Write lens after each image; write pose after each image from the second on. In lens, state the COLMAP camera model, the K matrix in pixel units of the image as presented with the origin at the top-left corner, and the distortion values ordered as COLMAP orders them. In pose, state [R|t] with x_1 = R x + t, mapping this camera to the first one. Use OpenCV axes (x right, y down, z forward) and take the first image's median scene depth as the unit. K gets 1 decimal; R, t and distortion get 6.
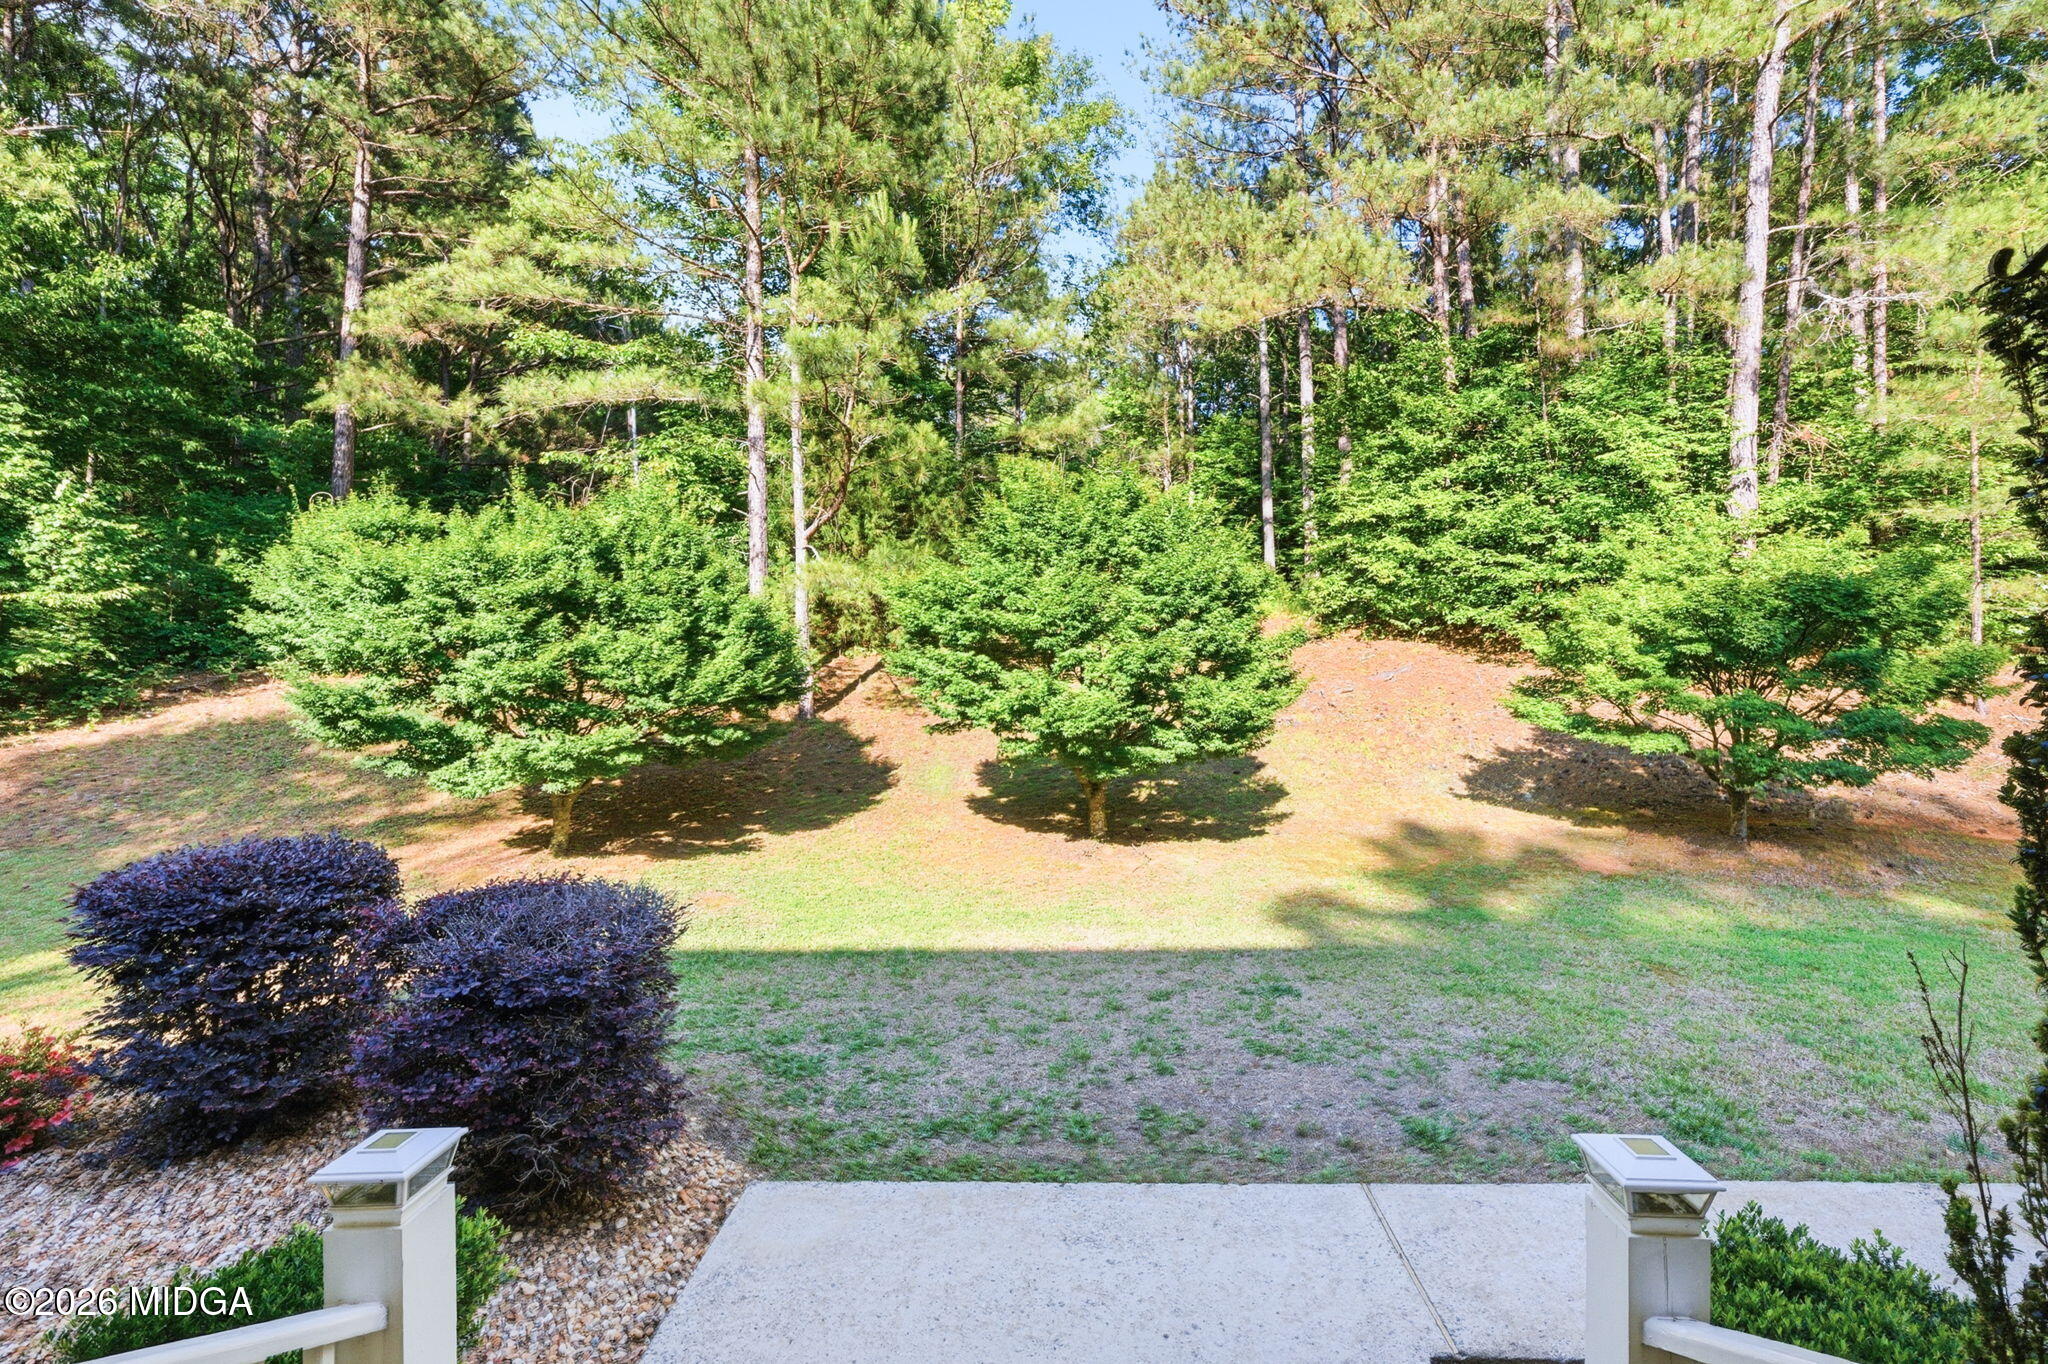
lens RADIAL K [[815.9, 0, 987.7], [0, 815.9, 660.5], [0, 0, 1]] dist [-0.001116, 0.000238]
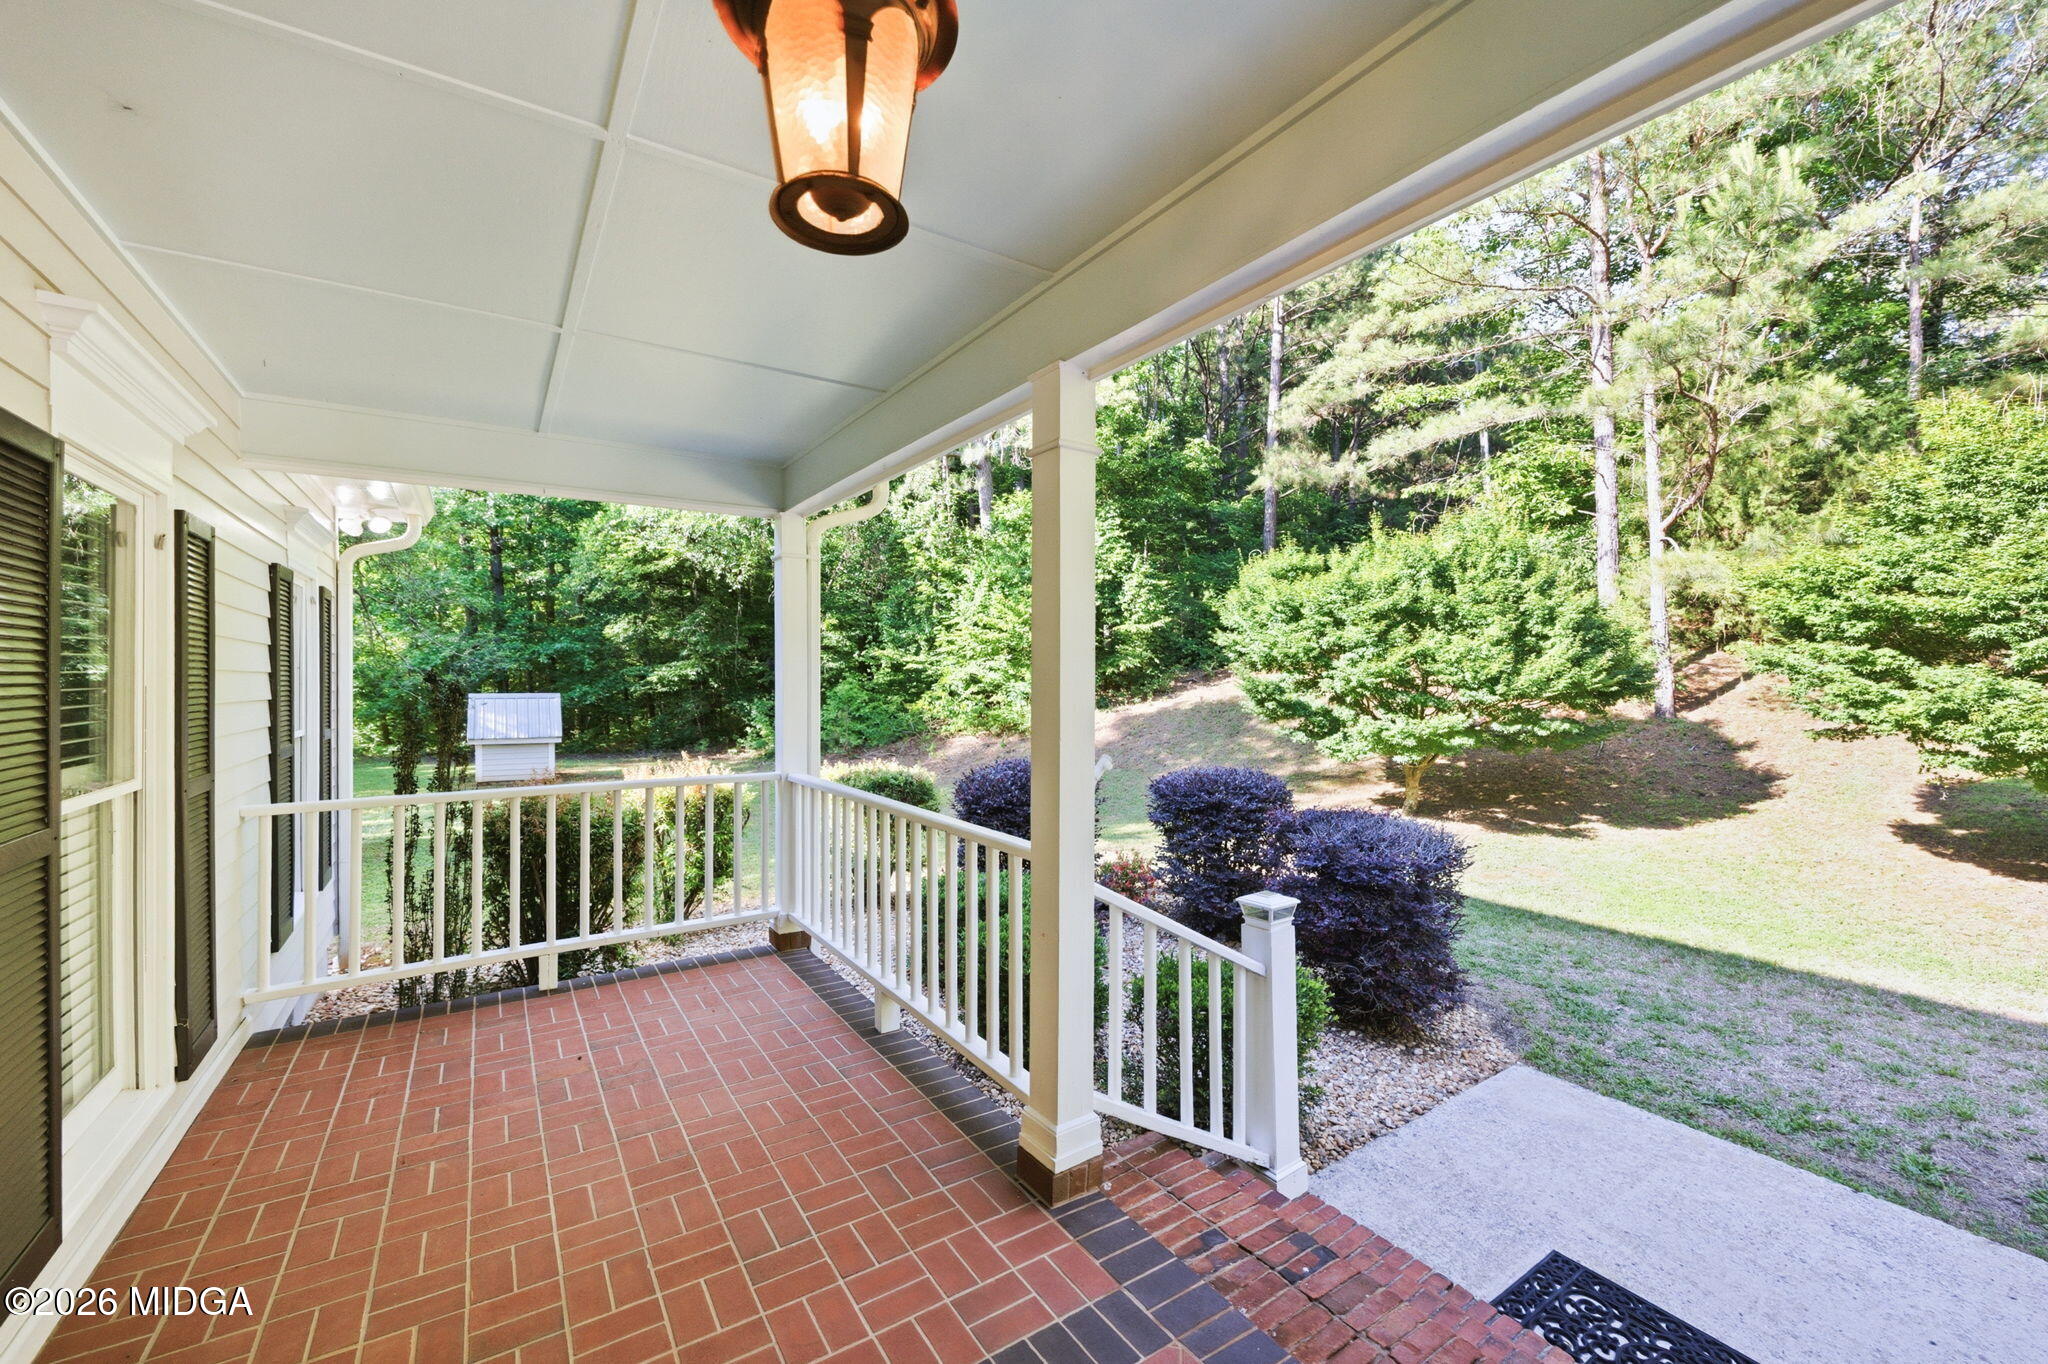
lens RADIAL K [[815.9, 0, 987.7], [0, 815.9, 660.5], [0, 0, 1]] dist [-0.001116, 0.000238]
pose [[0.523953, -0.011404, -0.851671, 0.210920], [0.012871, 0.999902, -0.005470, -0.001541], [0.851650, -0.008096, 0.524048, -0.216691]]
